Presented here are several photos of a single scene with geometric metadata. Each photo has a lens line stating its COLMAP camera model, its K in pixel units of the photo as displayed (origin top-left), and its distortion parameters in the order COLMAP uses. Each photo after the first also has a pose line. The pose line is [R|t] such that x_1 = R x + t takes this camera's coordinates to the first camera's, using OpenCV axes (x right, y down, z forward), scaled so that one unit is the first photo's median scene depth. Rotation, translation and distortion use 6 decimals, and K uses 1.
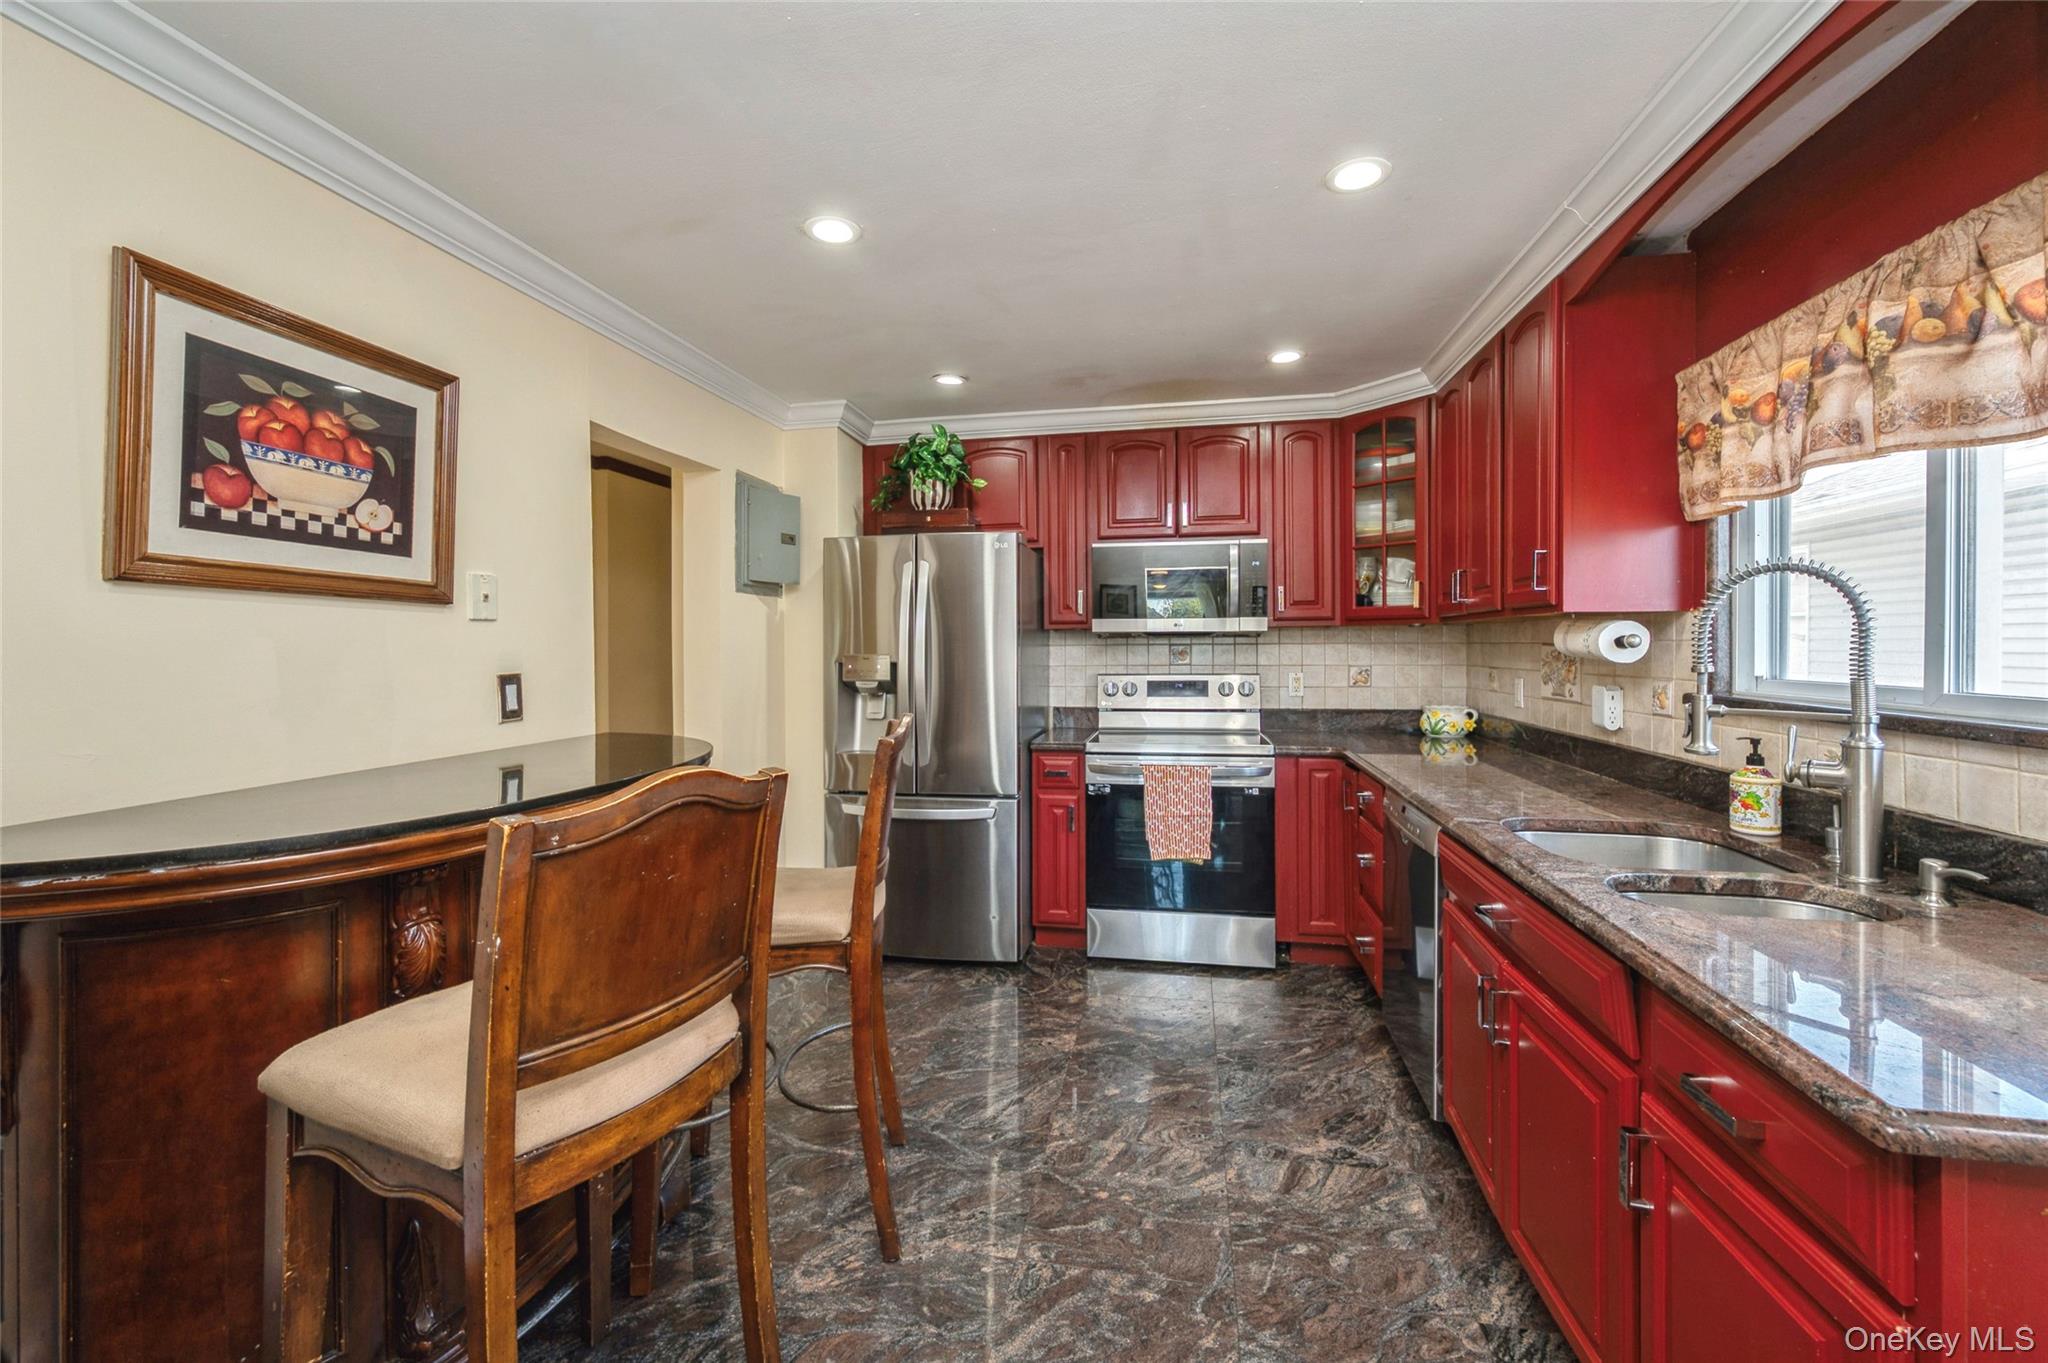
lens RADIAL K [[822.7, 0, 1034.0], [0, 822.7, 654.9], [0, 0, 1]] dist [-0.001262, -0.000216]
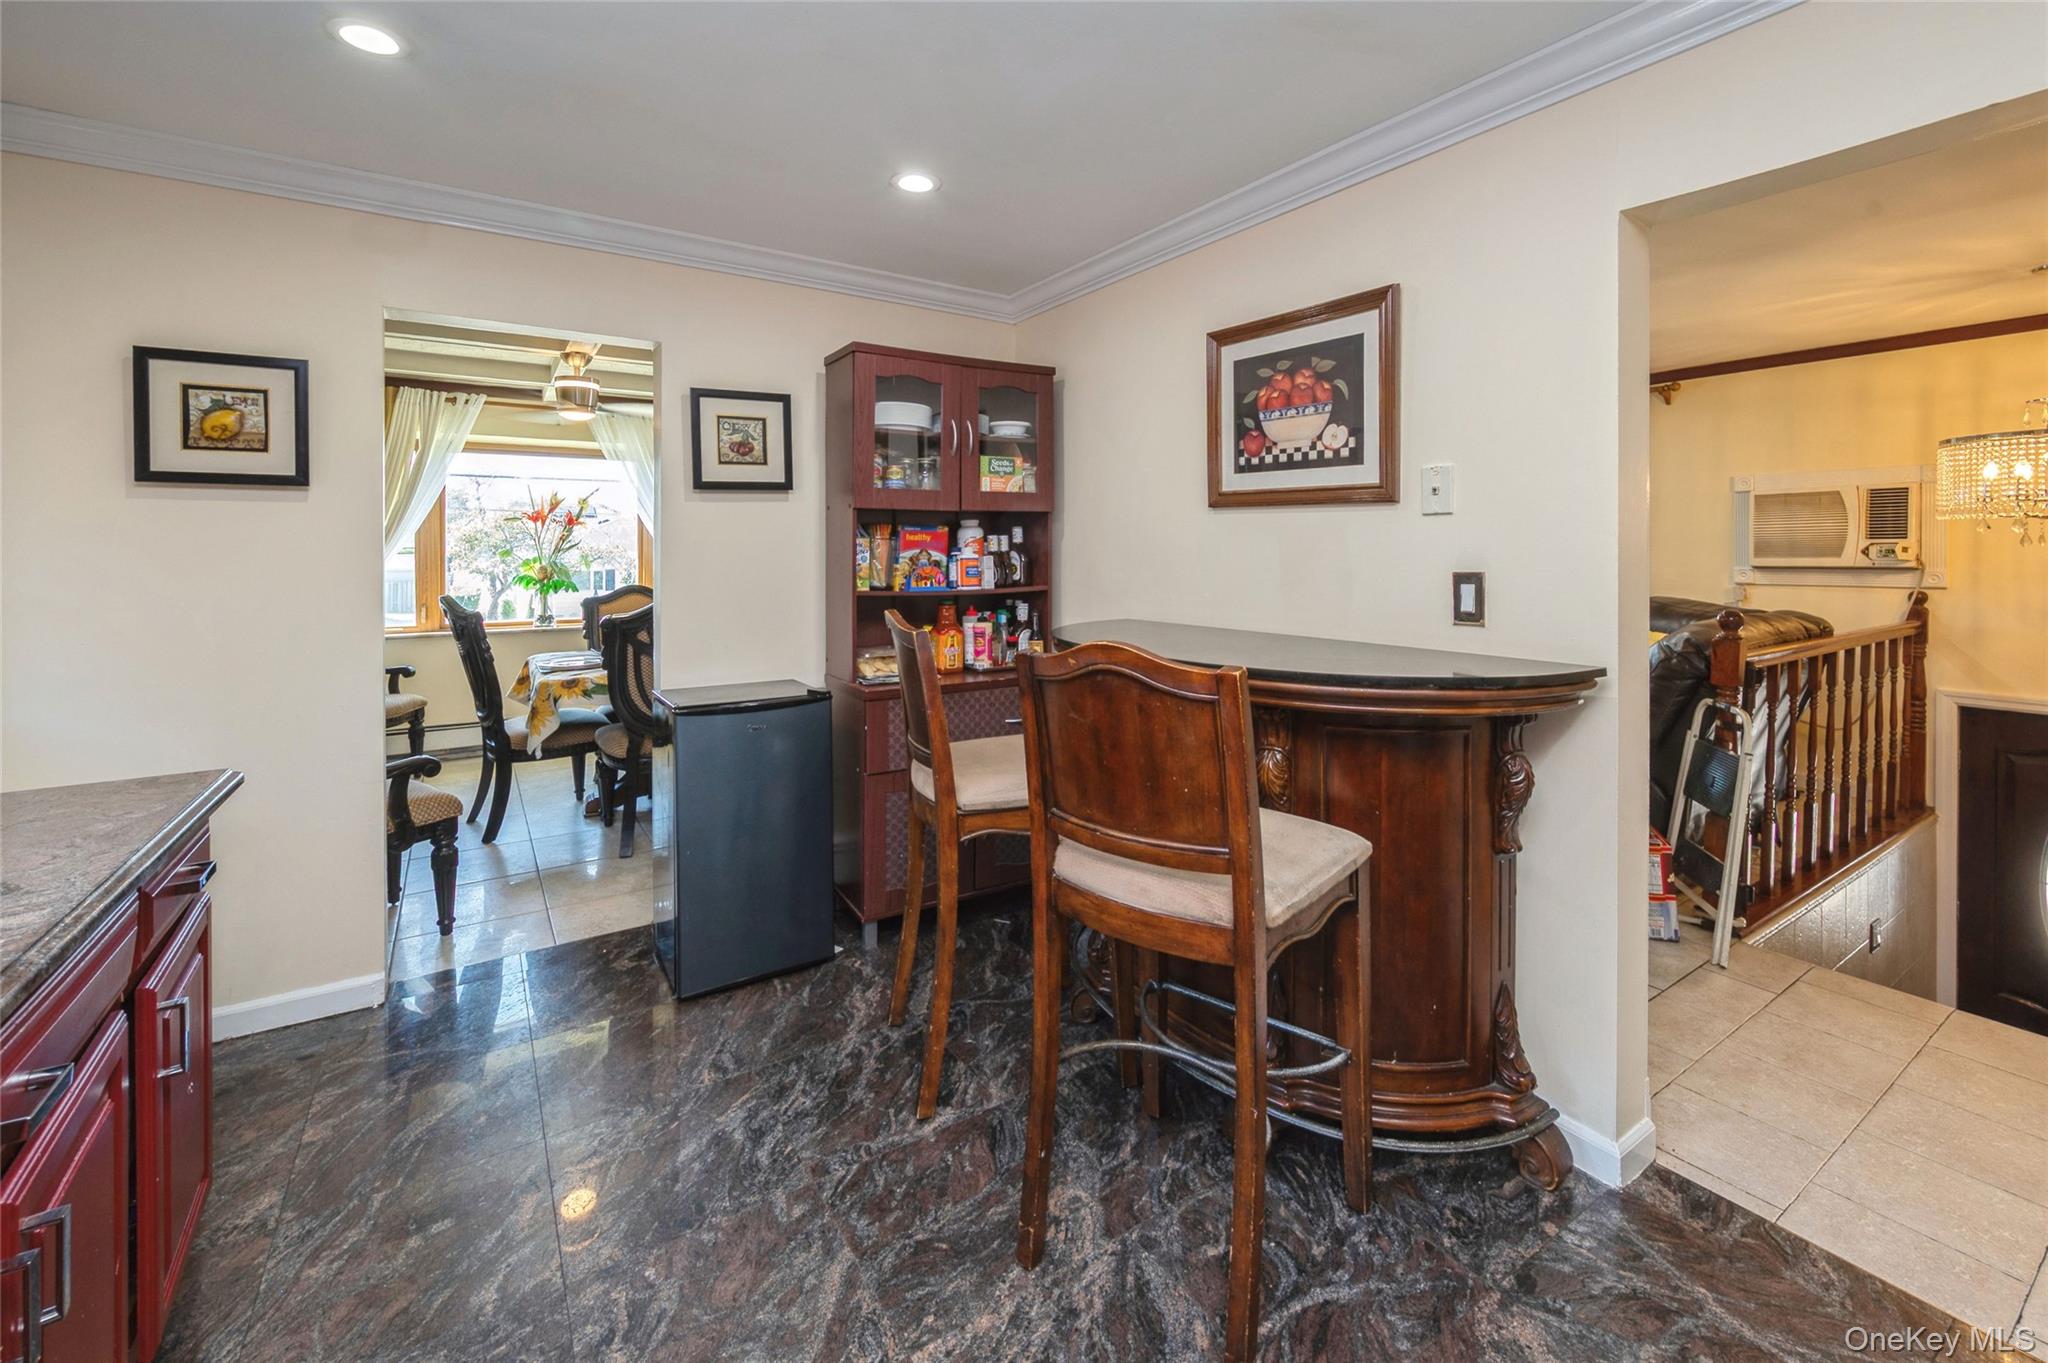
lens RADIAL K [[862.1, 0, 1019.9], [0, 862.1, 540.0], [0, 0, 1]] dist [0.000466, -0.000033]
pose [[-0.729332, 0.005305, -0.684139, 0.450130], [0.000545, 0.999974, 0.007174, -0.023380], [0.684159, 0.004859, -0.729316, 1.670480]]
